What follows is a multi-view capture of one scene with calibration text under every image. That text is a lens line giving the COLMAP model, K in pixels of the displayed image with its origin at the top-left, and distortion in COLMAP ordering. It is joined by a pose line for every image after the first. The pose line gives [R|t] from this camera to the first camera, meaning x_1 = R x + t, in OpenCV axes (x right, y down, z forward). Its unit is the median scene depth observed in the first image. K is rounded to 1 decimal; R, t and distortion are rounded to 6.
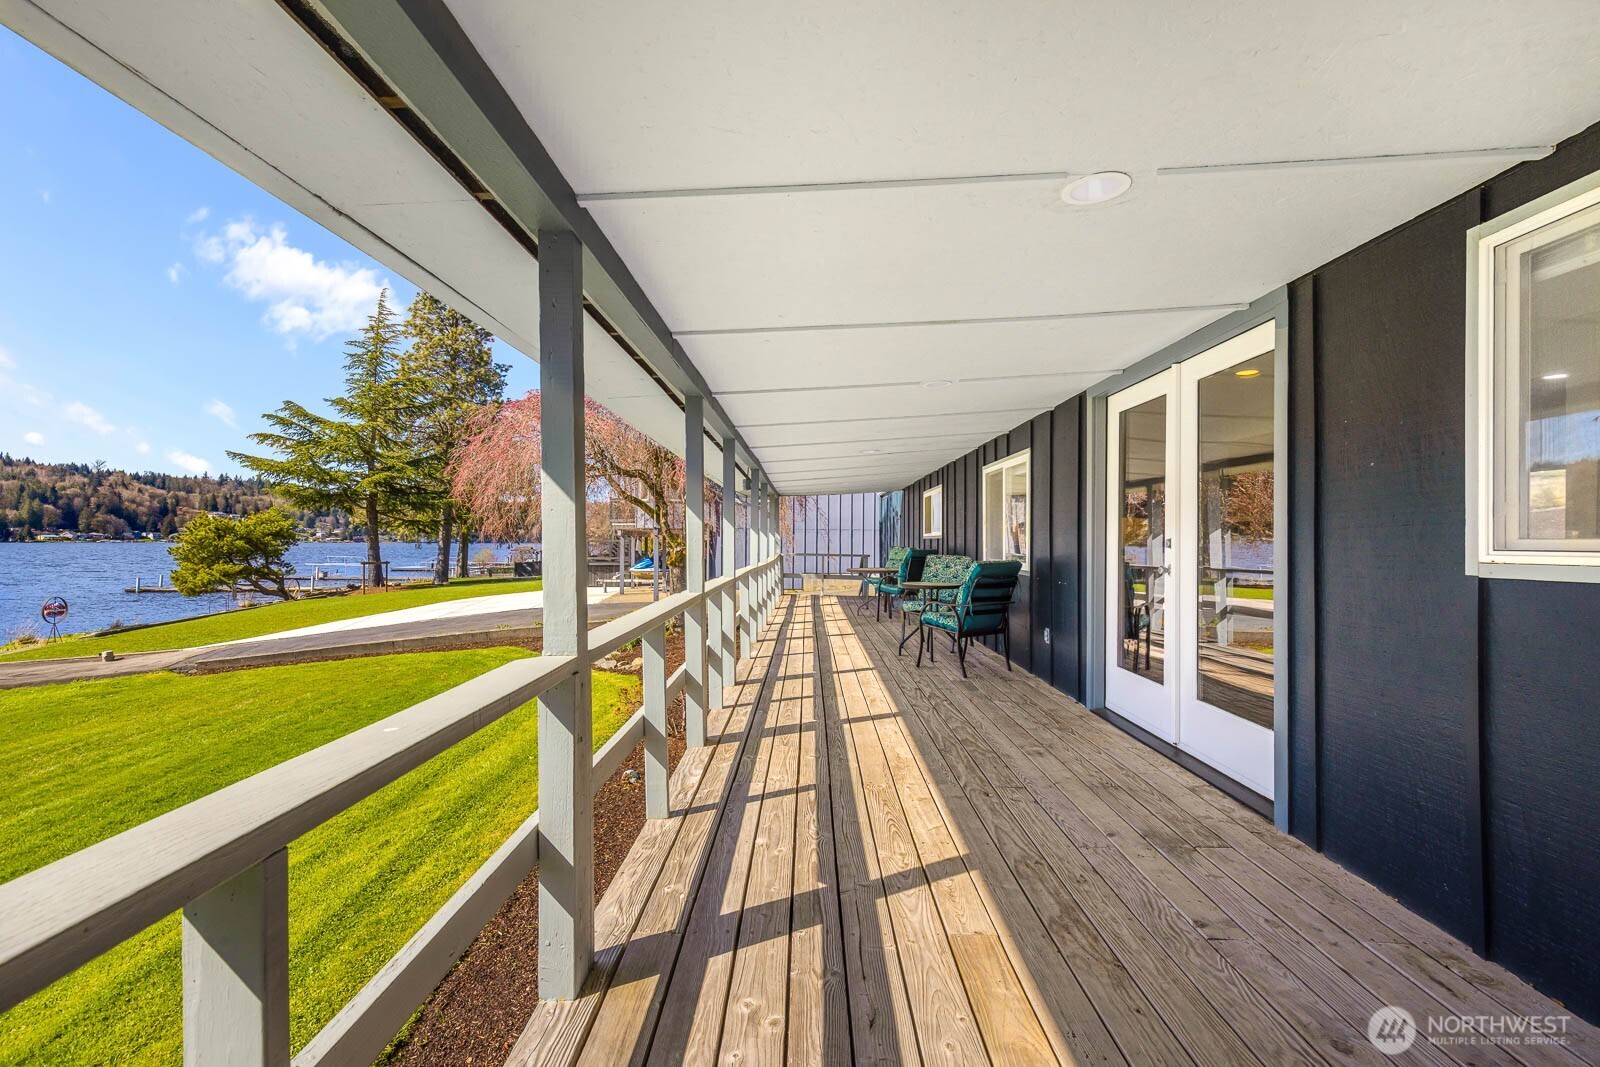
lens RADIAL K [[729.4, 0, 809.9], [0, 729.4, 540.9], [0, 0, 1]] dist [0.013038, -0.001128]
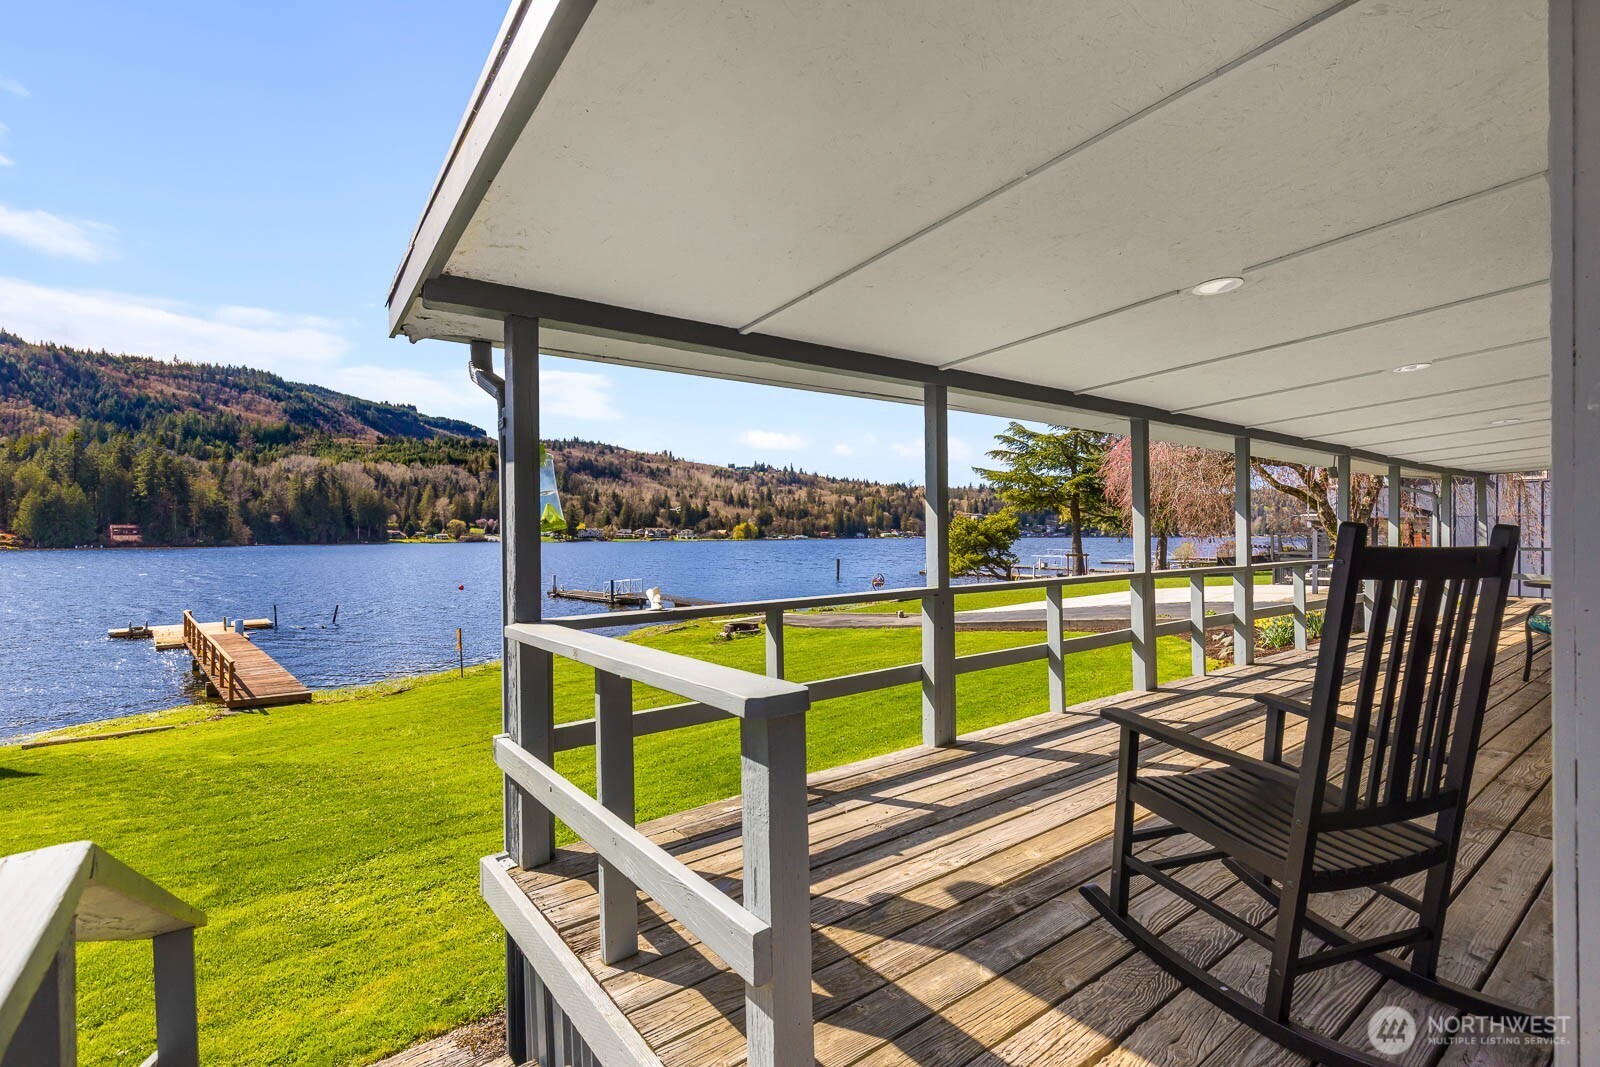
lens RADIAL K [[729.4, 0, 804.3], [0, 729.4, 563.8], [0, 0, 1]] dist [0.013038, -0.001128]
pose [[0.610021, 0.023579, -0.792034, 0.047045], [0.007094, 0.999355, 0.035214, 0.000654], [0.792353, -0.027100, 0.609460, -0.024506]]
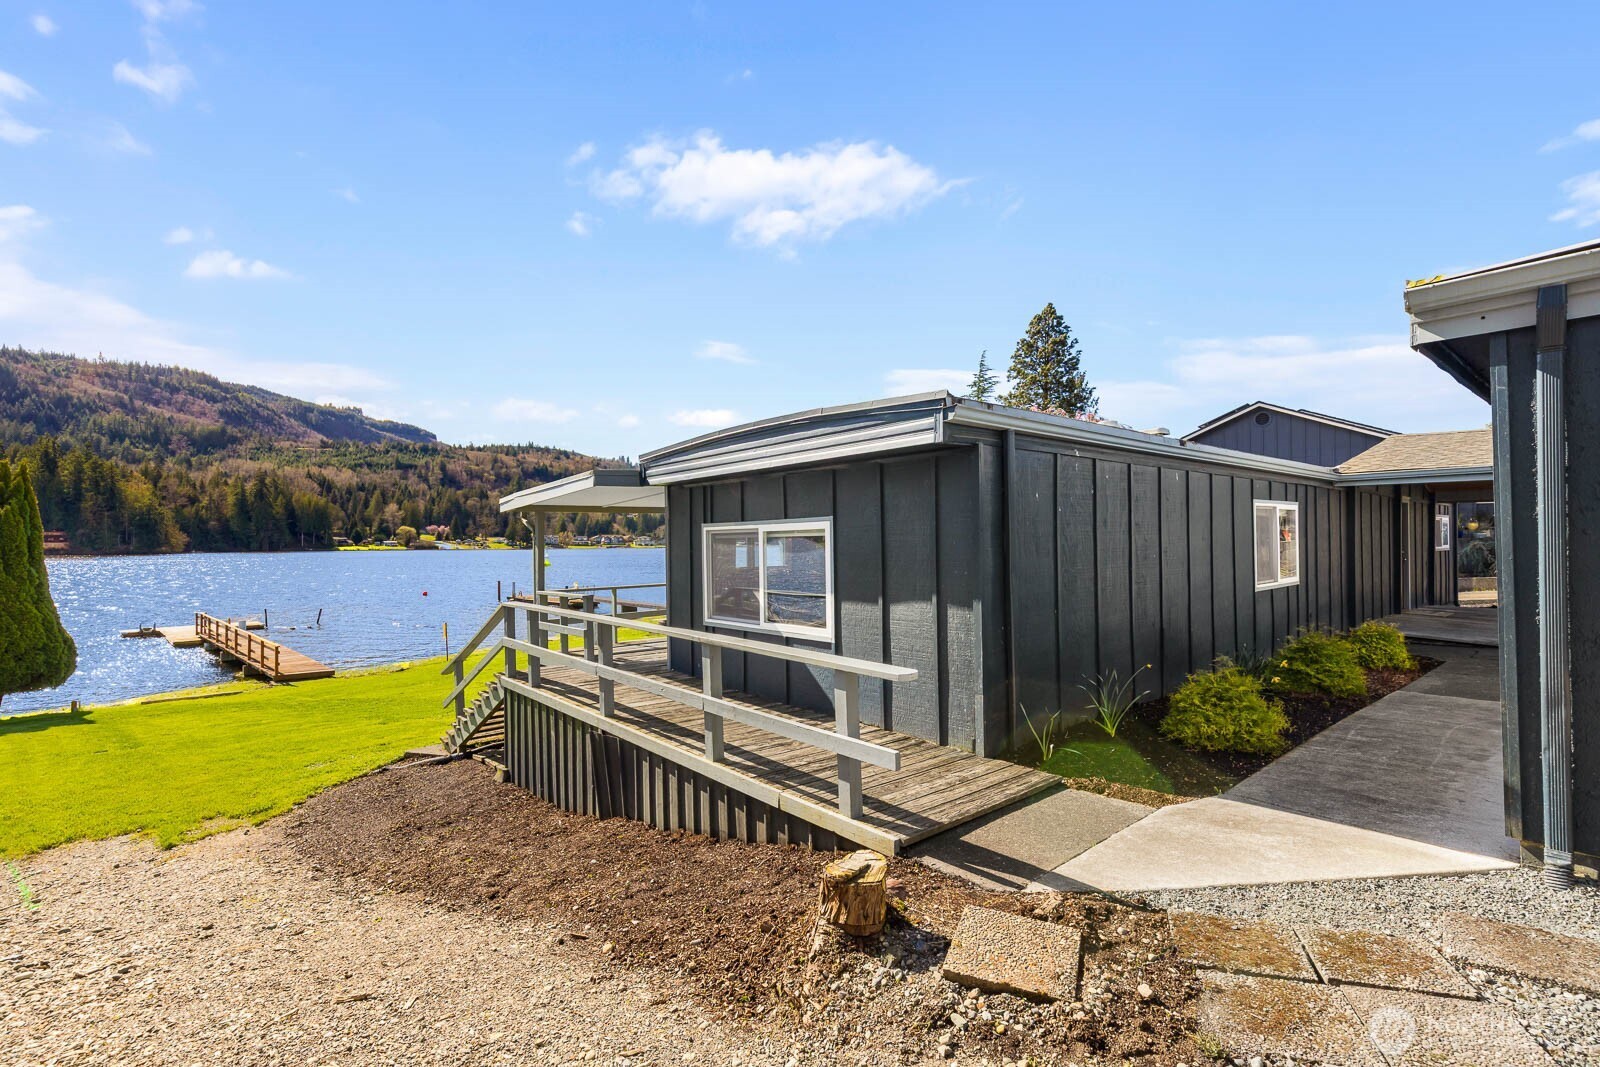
lens RADIAL K [[729.4, 0, 807.6], [0, 729.4, 569.3], [0, 0, 1]] dist [0.013038, -0.001128]
pose [[0.656021, 0.021022, -0.754449, 0.249951], [0.007152, 0.999394, 0.034066, -0.008227], [0.754708, -0.027744, 0.655474, -0.100973]]
